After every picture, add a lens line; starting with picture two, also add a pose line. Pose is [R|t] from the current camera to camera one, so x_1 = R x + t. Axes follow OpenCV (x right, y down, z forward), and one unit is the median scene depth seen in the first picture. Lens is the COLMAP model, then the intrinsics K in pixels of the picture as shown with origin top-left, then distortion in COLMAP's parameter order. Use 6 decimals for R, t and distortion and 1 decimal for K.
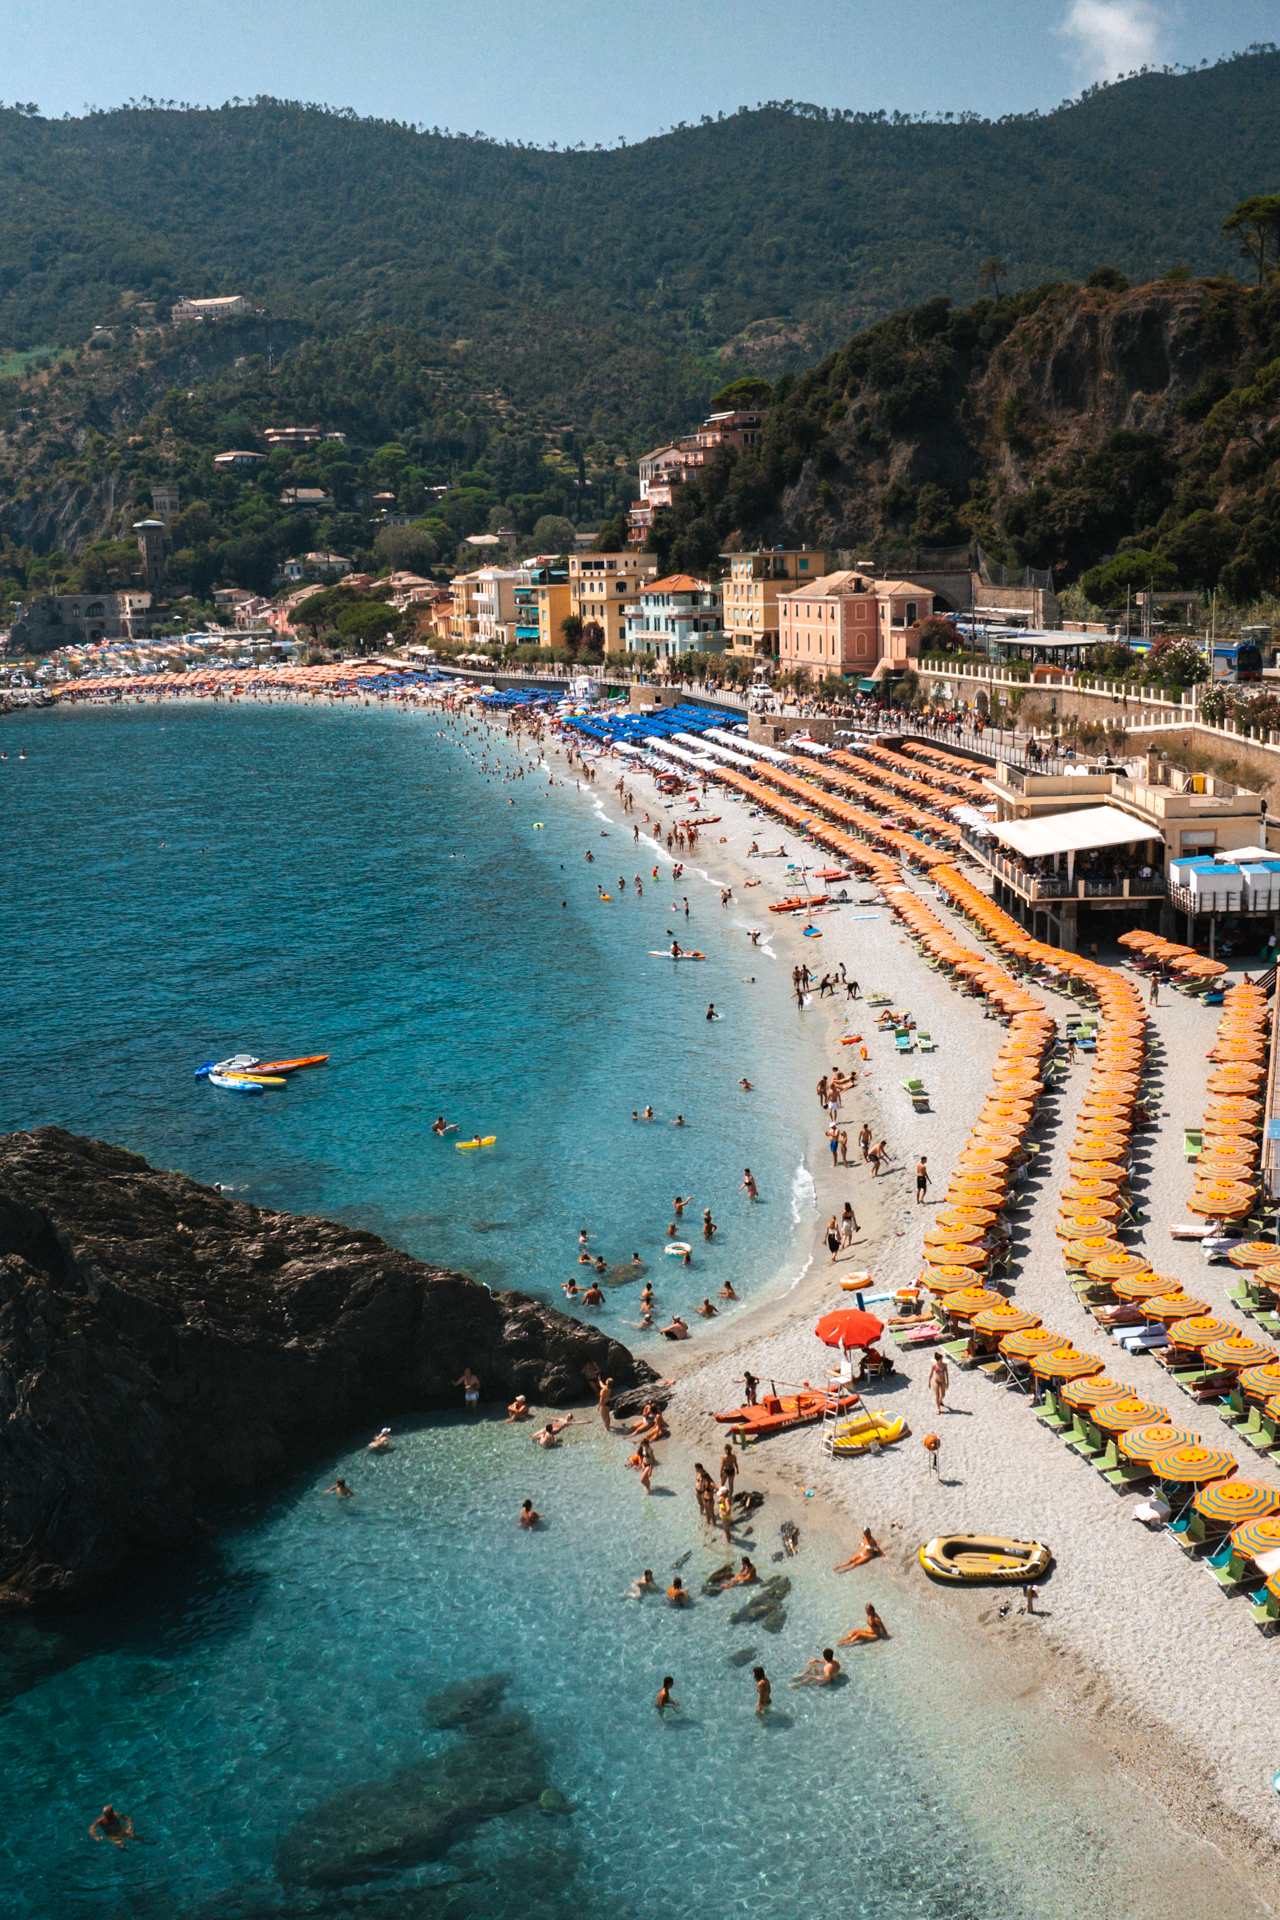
lens RADIAL K [[2151.3, 0, 640.0], [0, 2151.3, 960.0], [0, 0, 1]] dist [-0.025726, -0.033734]
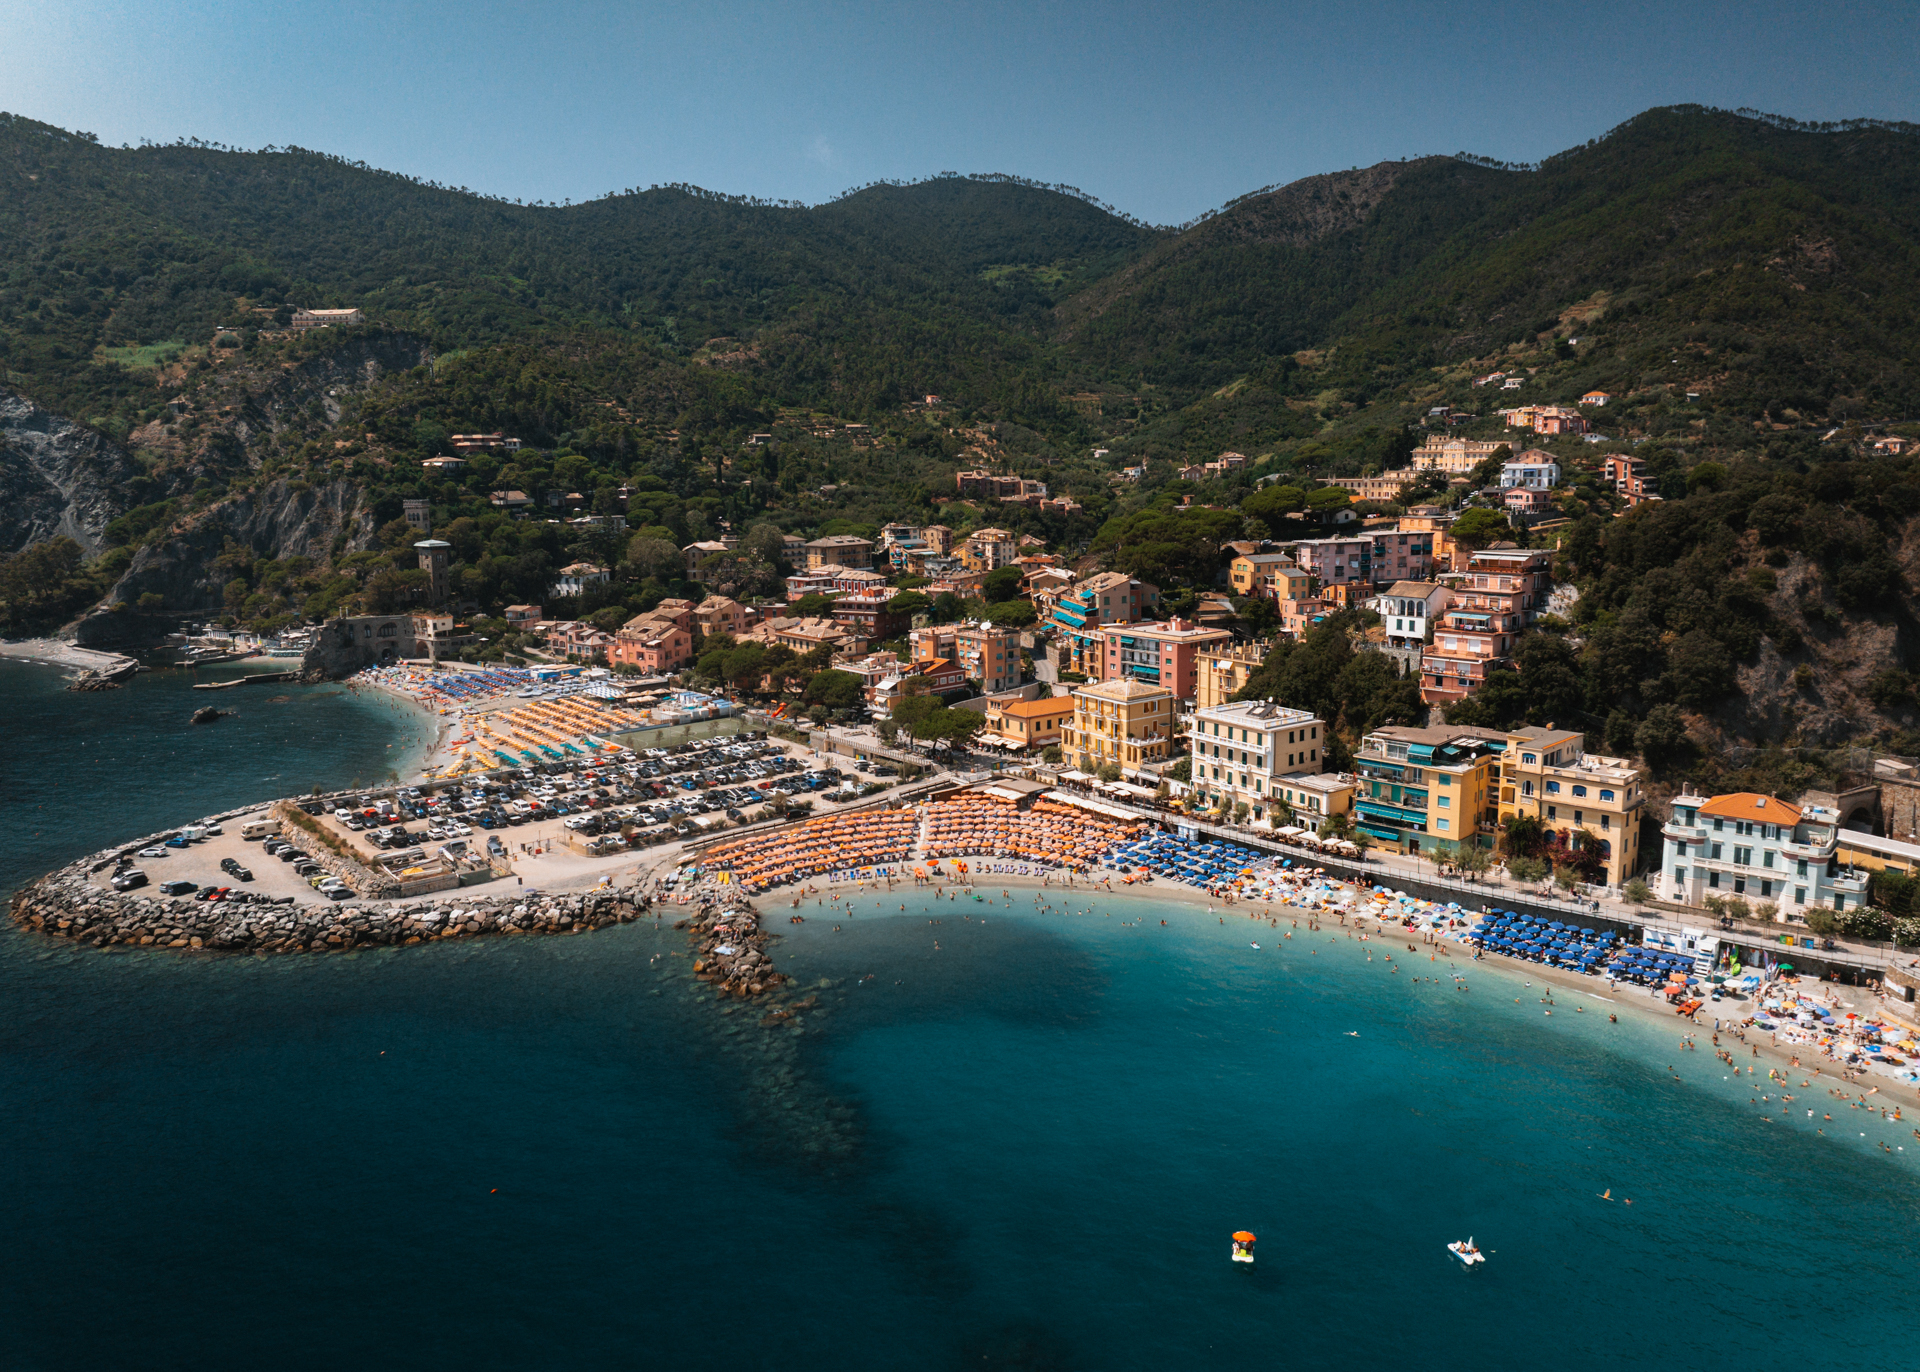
lens RADIAL K [[1344.5, 0, 978.4], [0, 1344.5, 625.5], [0, 0, 1]] dist [-0.027736, -0.025193]
pose [[0.930589, -0.026038, 0.365138, -0.441138], [0.050860, 0.996989, -0.058526, -0.223765], [-0.362514, 0.073035, 0.929112, 0.603294]]
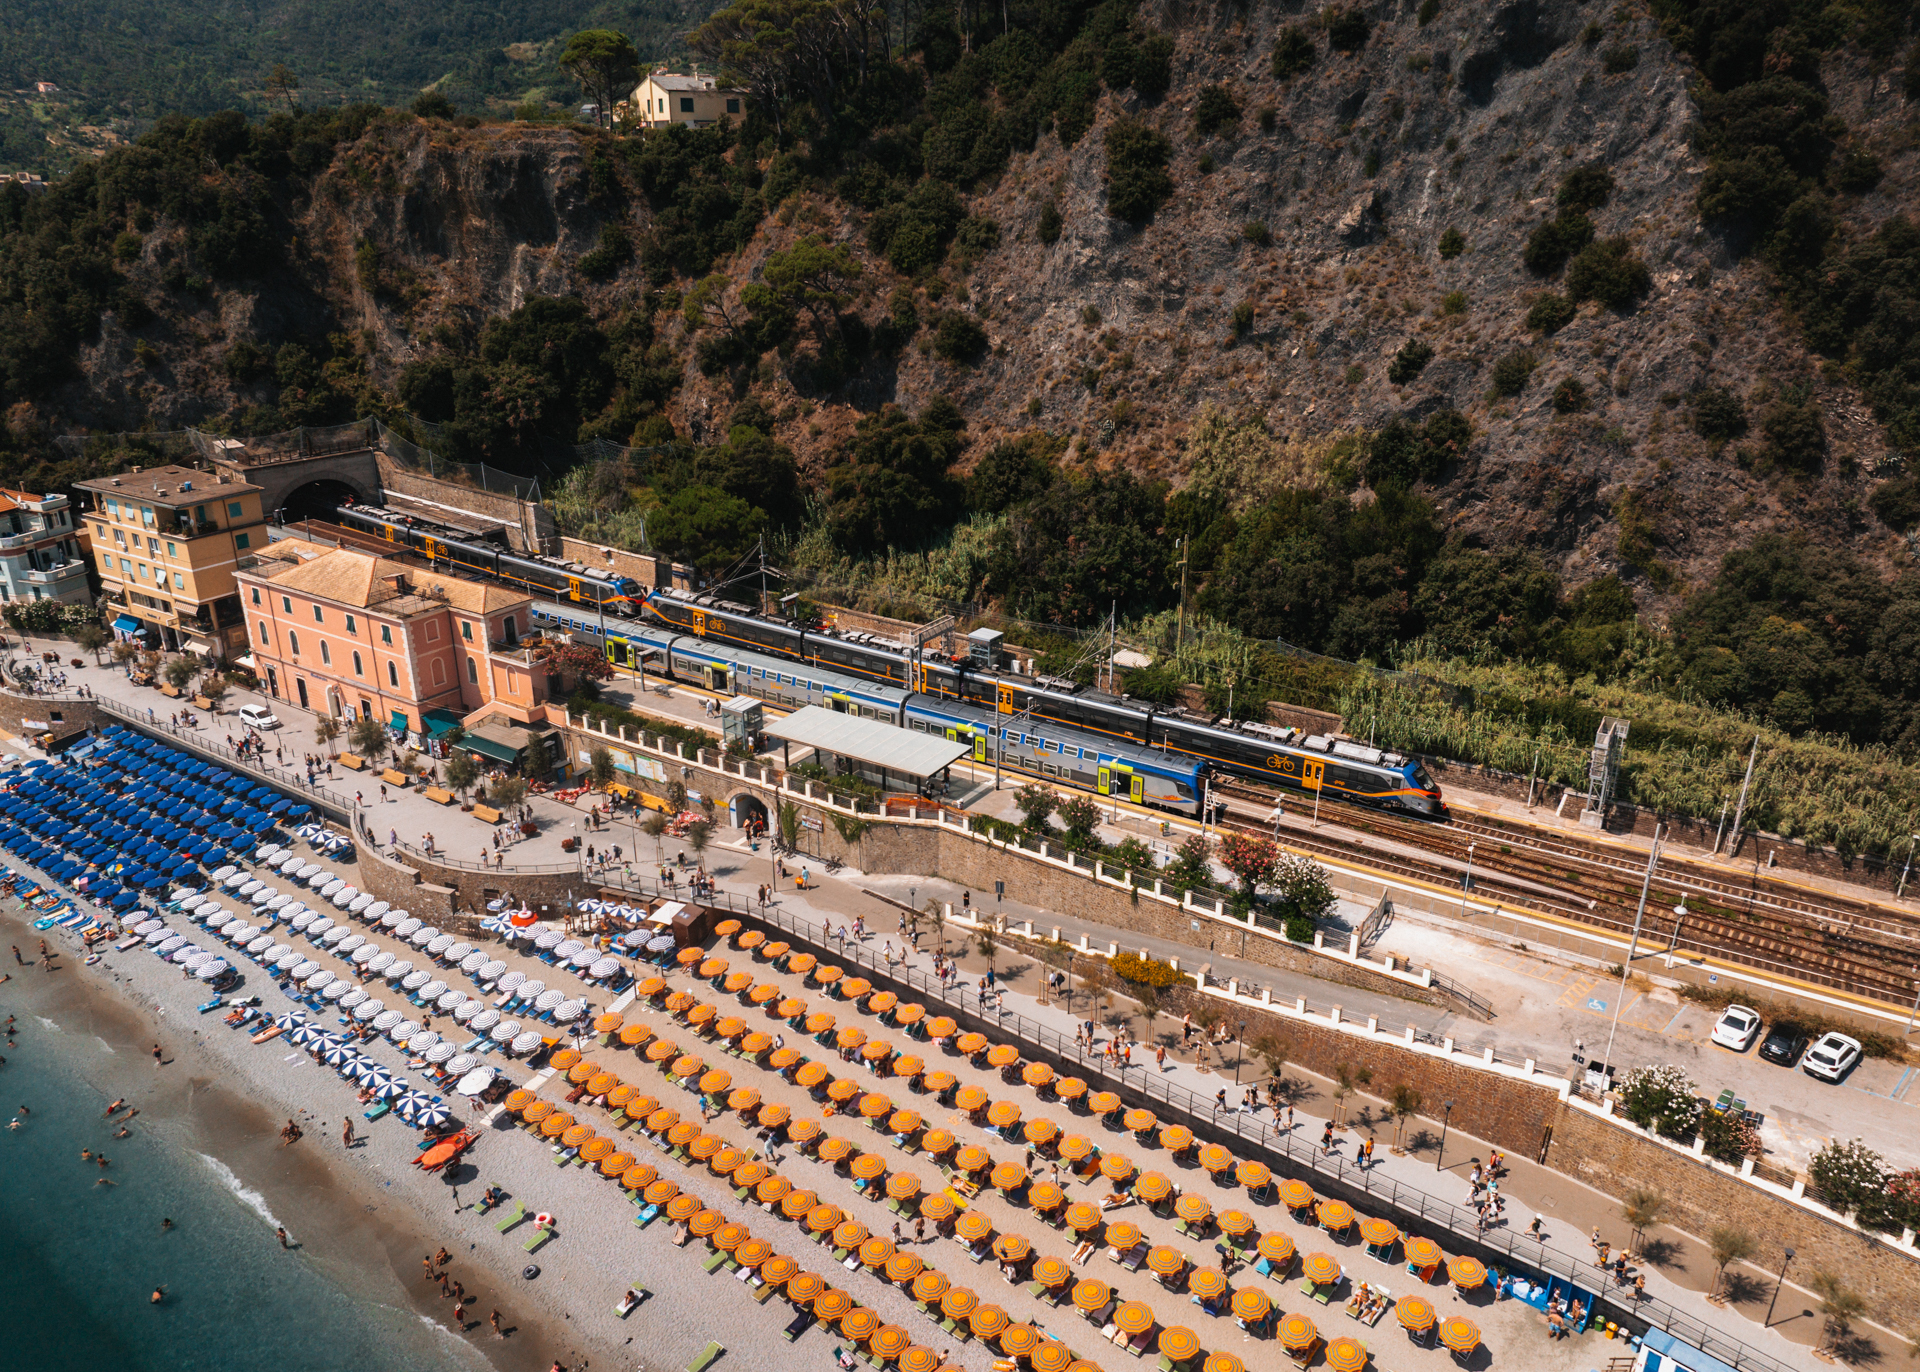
lens RADIAL K [[1326.7, 0, 960.0], [0, 1326.7, 686.0], [0, 0, 1]] dist [-0.074076, 0.061475]
pose [[0.703838, -0.232900, 0.671095, -0.060312], [0.112066, 0.969300, 0.218857, -0.167032], [-0.701465, -0.078833, 0.708331, 0.405953]]
